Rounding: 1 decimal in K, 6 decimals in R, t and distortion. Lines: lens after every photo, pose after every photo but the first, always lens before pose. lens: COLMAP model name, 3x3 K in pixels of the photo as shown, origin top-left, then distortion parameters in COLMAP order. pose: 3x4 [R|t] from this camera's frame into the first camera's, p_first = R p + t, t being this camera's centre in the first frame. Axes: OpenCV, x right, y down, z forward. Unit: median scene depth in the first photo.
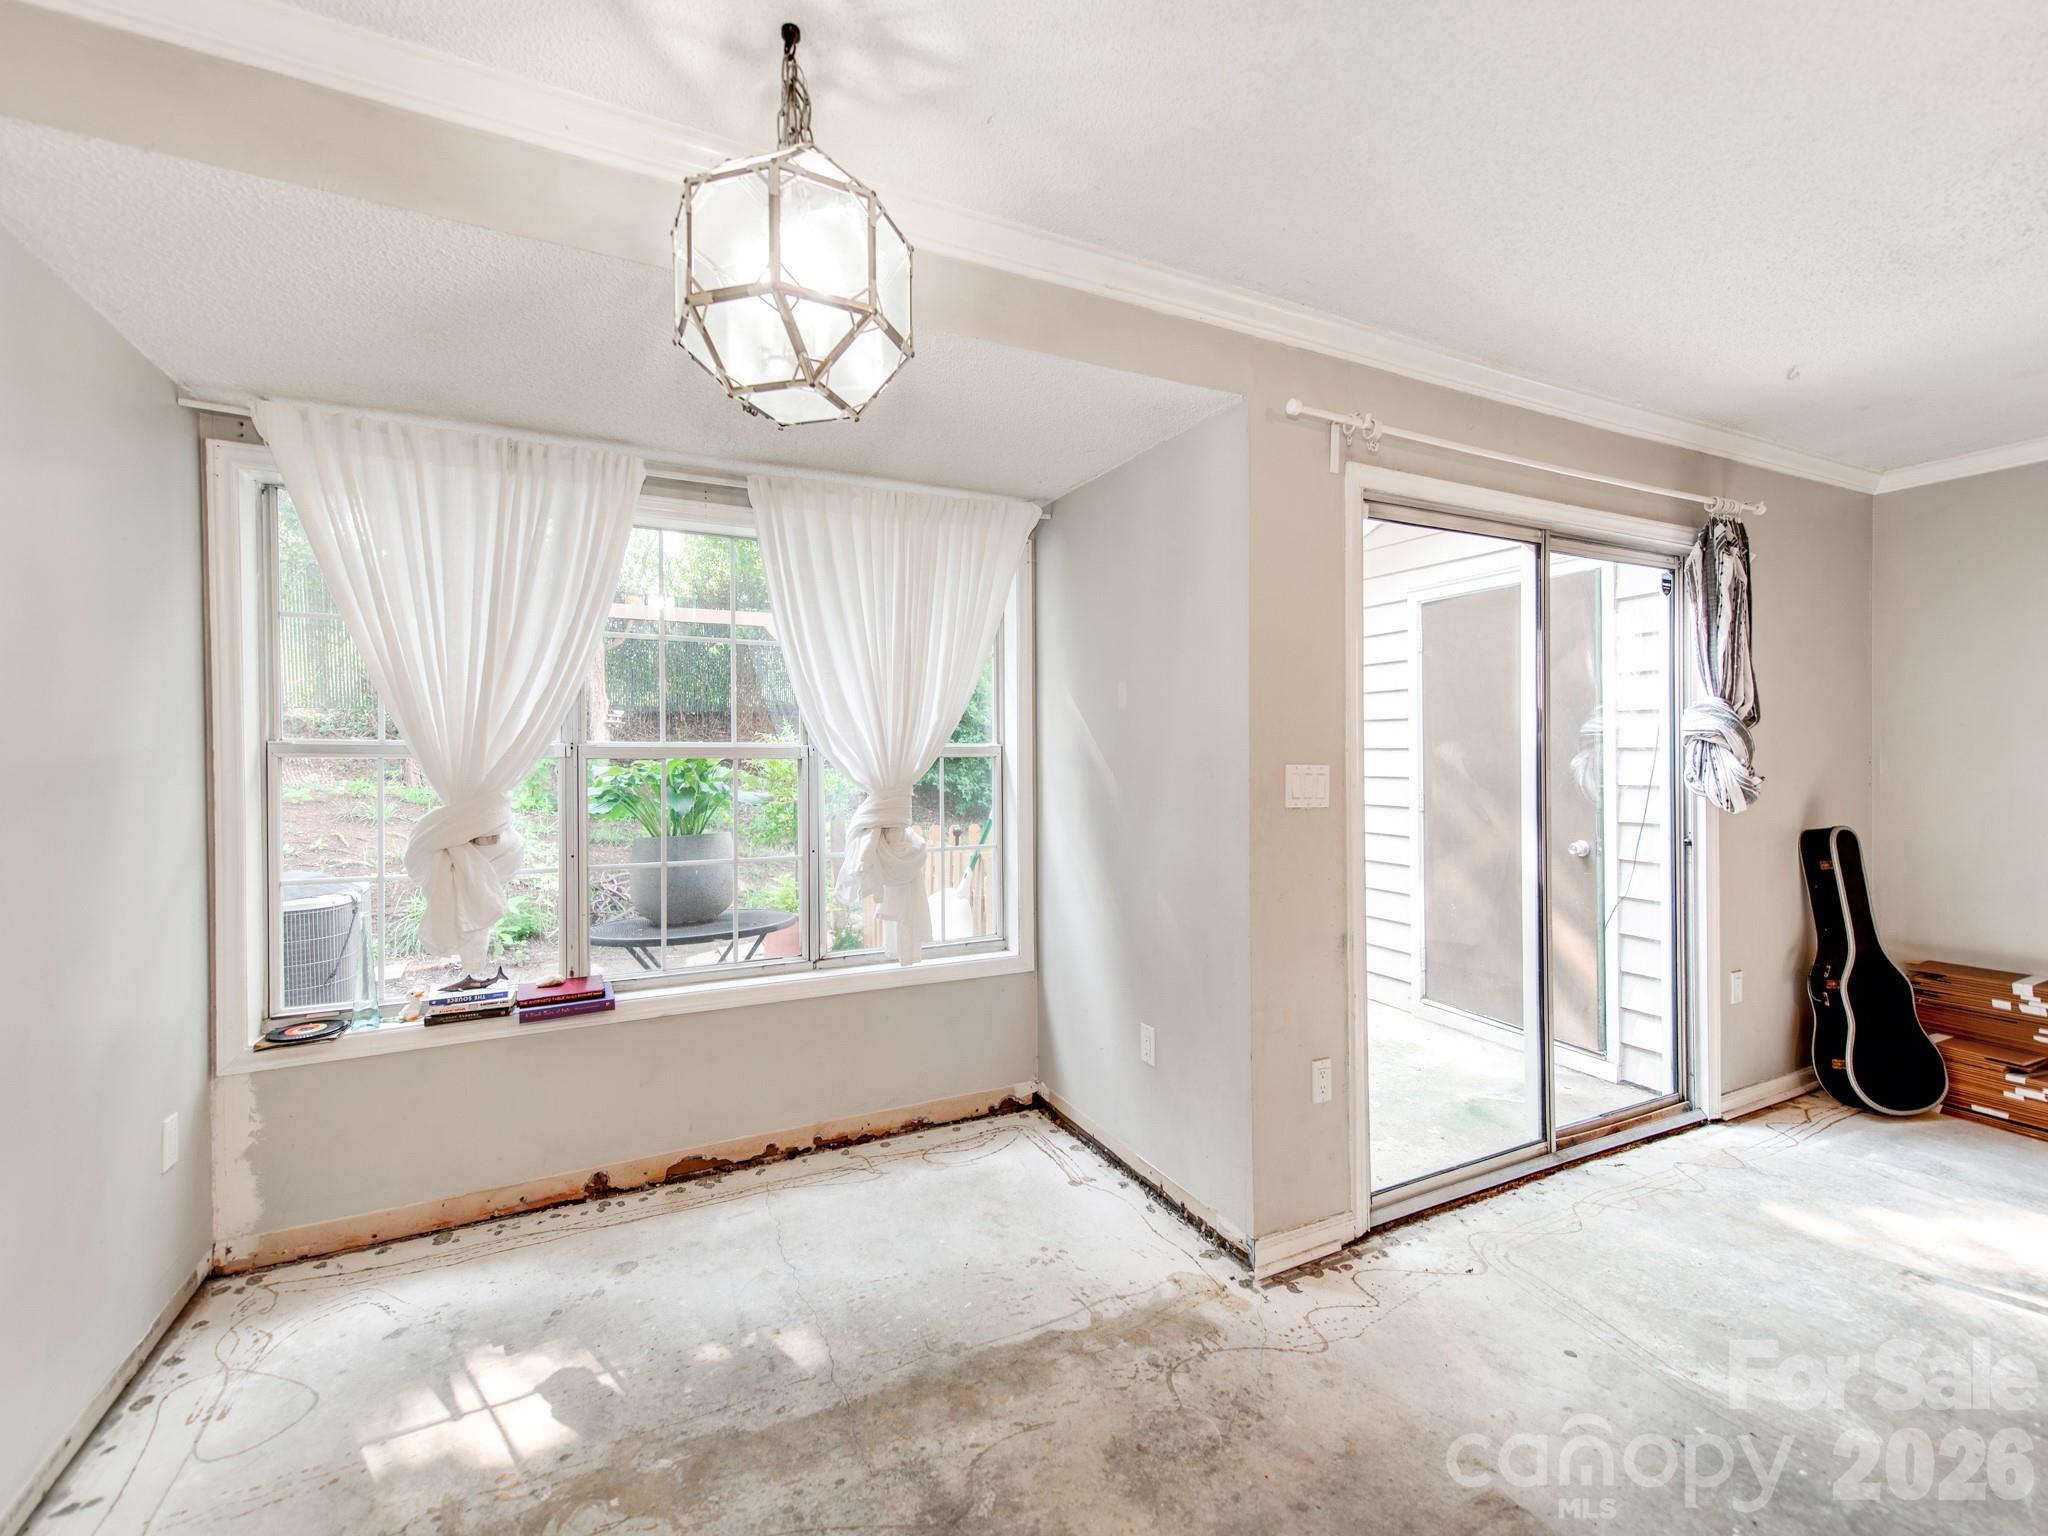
lens RADIAL K [[895.8, 0, 990.1], [0, 895.8, 750.2], [0, 0, 1]] dist [0.024281, -0.007910]
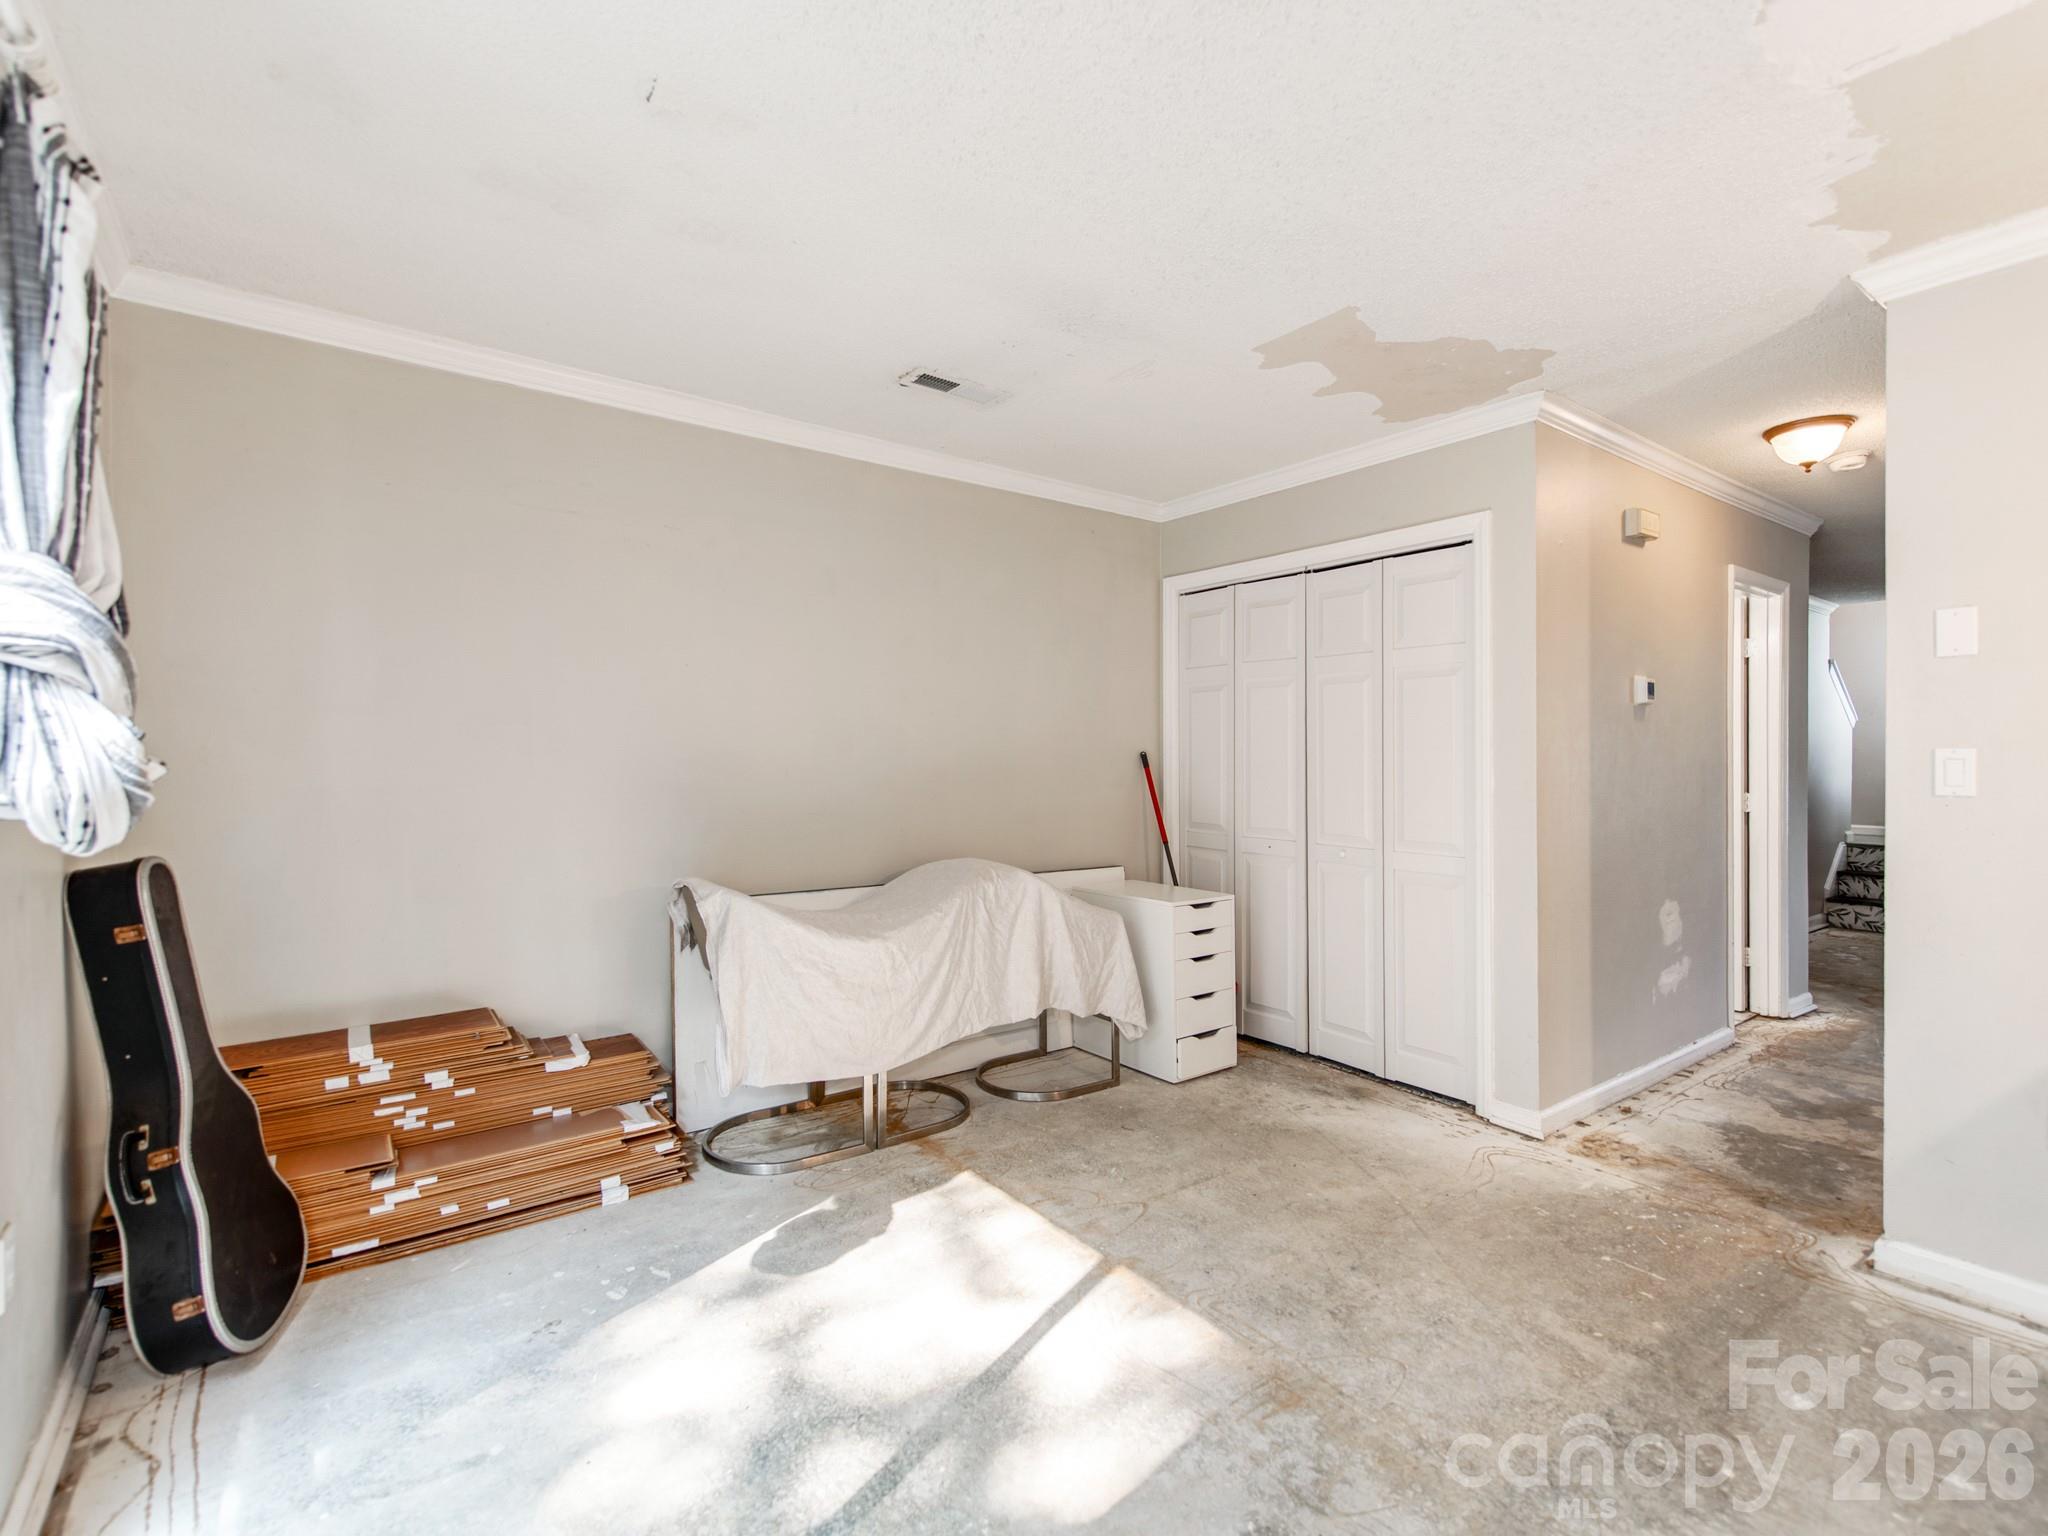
lens RADIAL K [[895.8, 0, 990.8], [0, 895.8, 769.6], [0, 0, 1]] dist [0.024281, -0.007910]
pose [[-0.178536, -0.008792, 0.983894, 0.380286], [-0.003237, 0.999960, 0.008348, 0.031538], [-0.983928, -0.001695, -0.178558, 0.730077]]
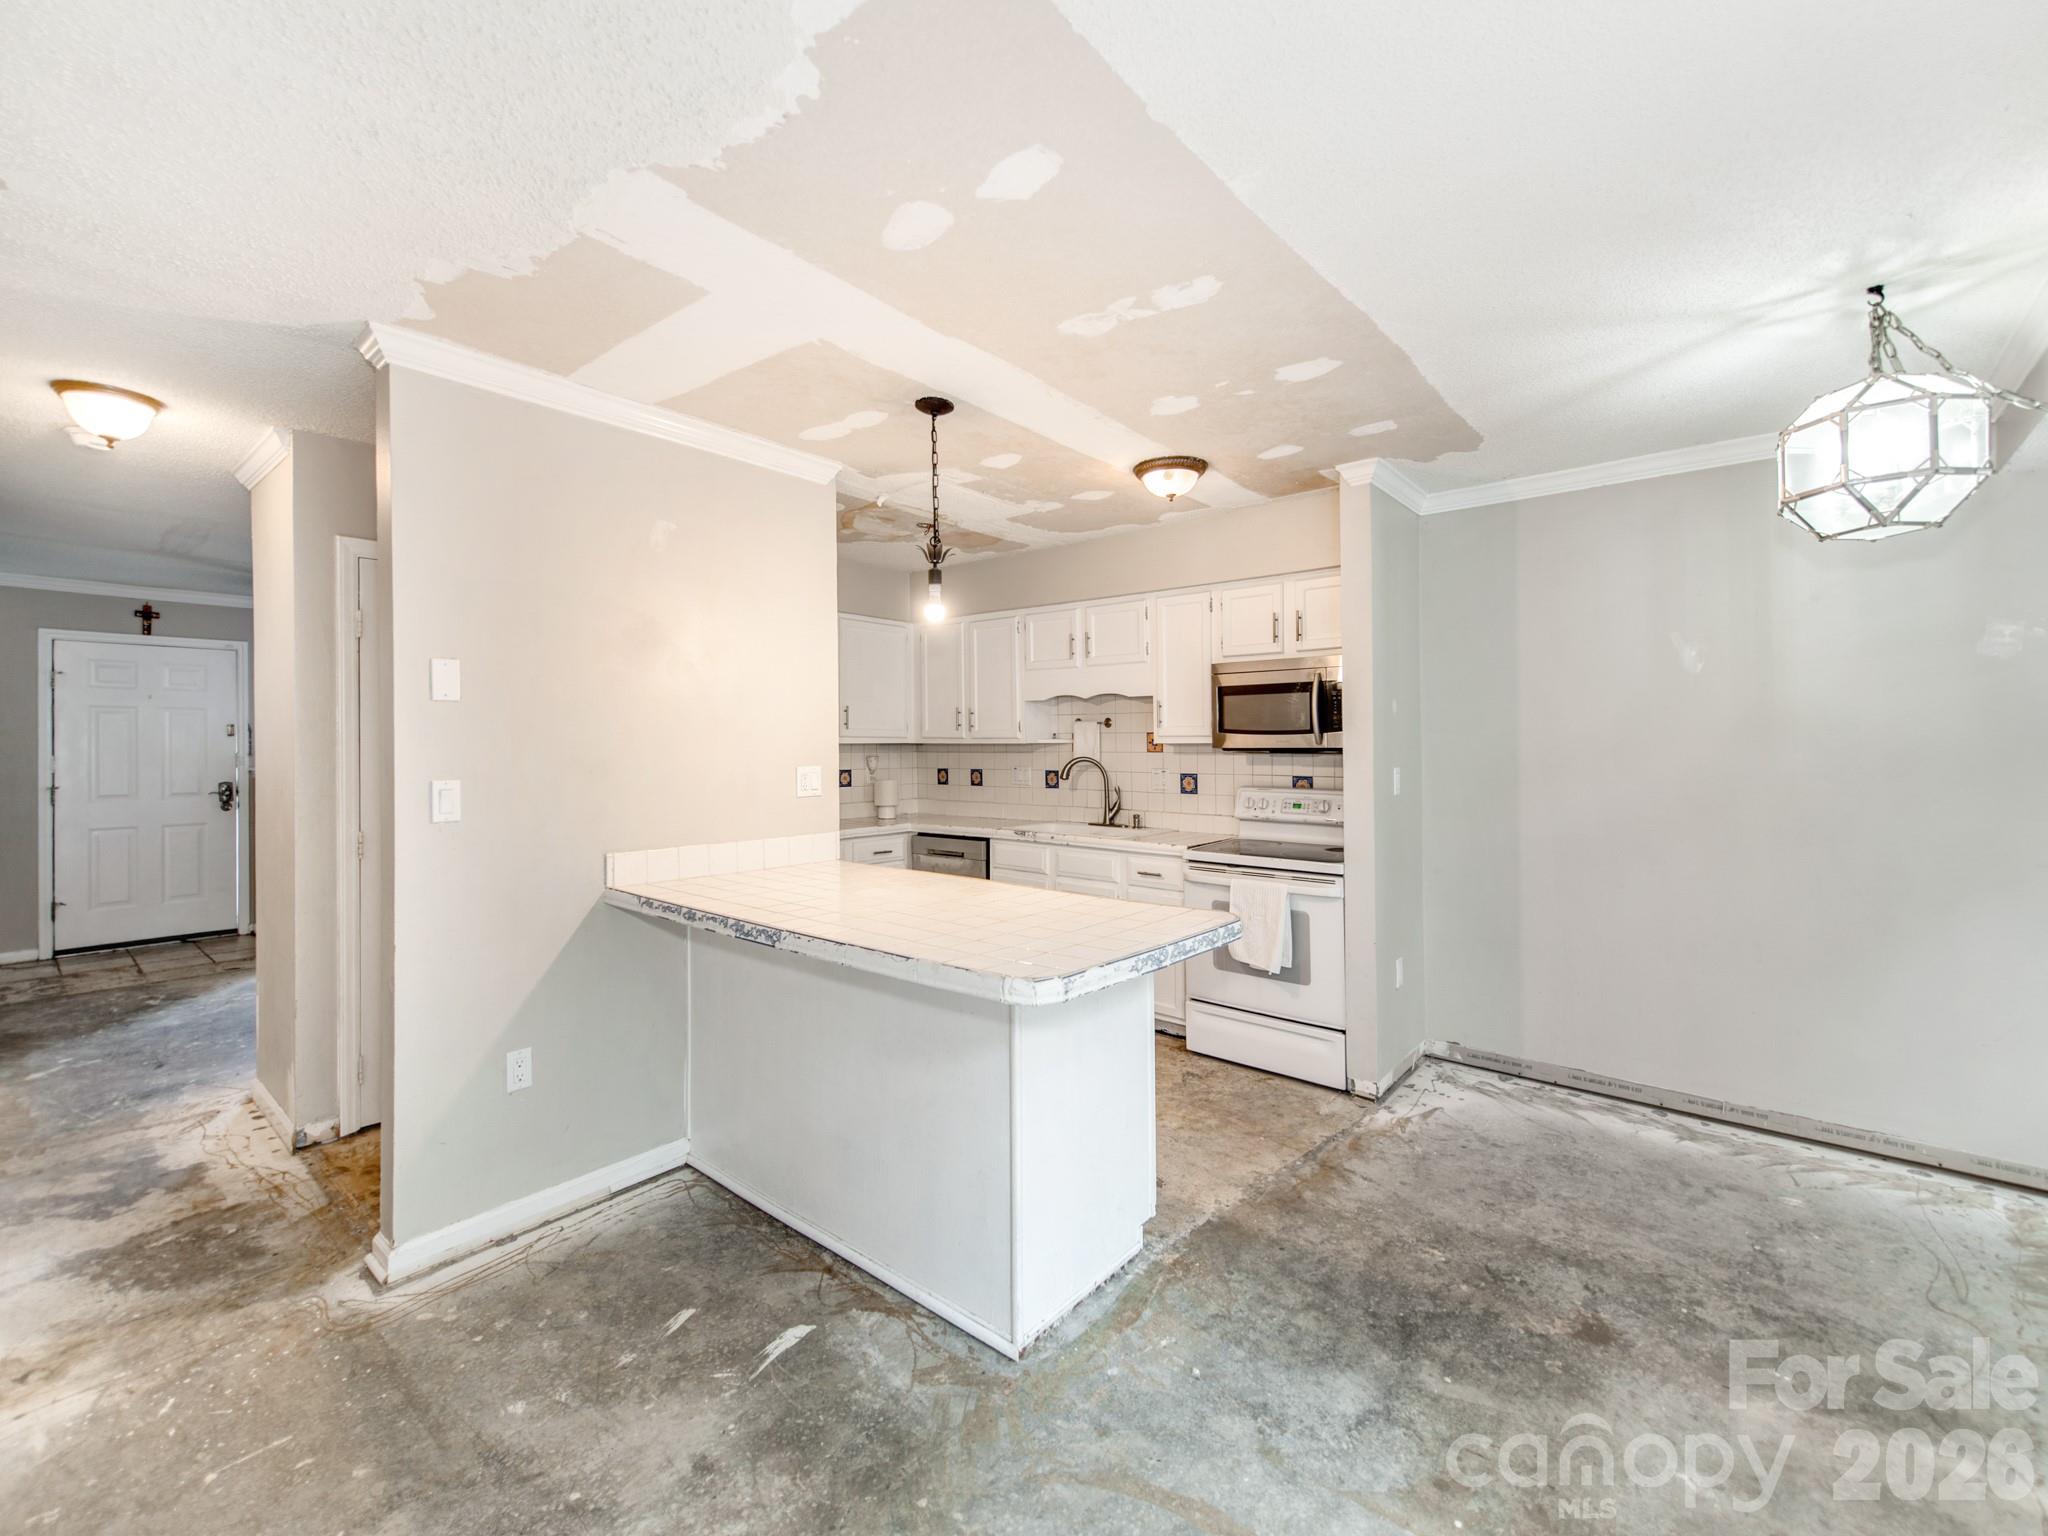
lens RADIAL K [[895.8, 0, 1077.0], [0, 895.8, 750.2], [0, 0, 1]] dist [0.024281, -0.007910]
pose [[-0.888299, 0.007960, -0.459196, 0.801912], [0.005107, 0.999959, 0.007456, -0.014284], [0.459237, 0.004278, -0.888304, 0.844646]]
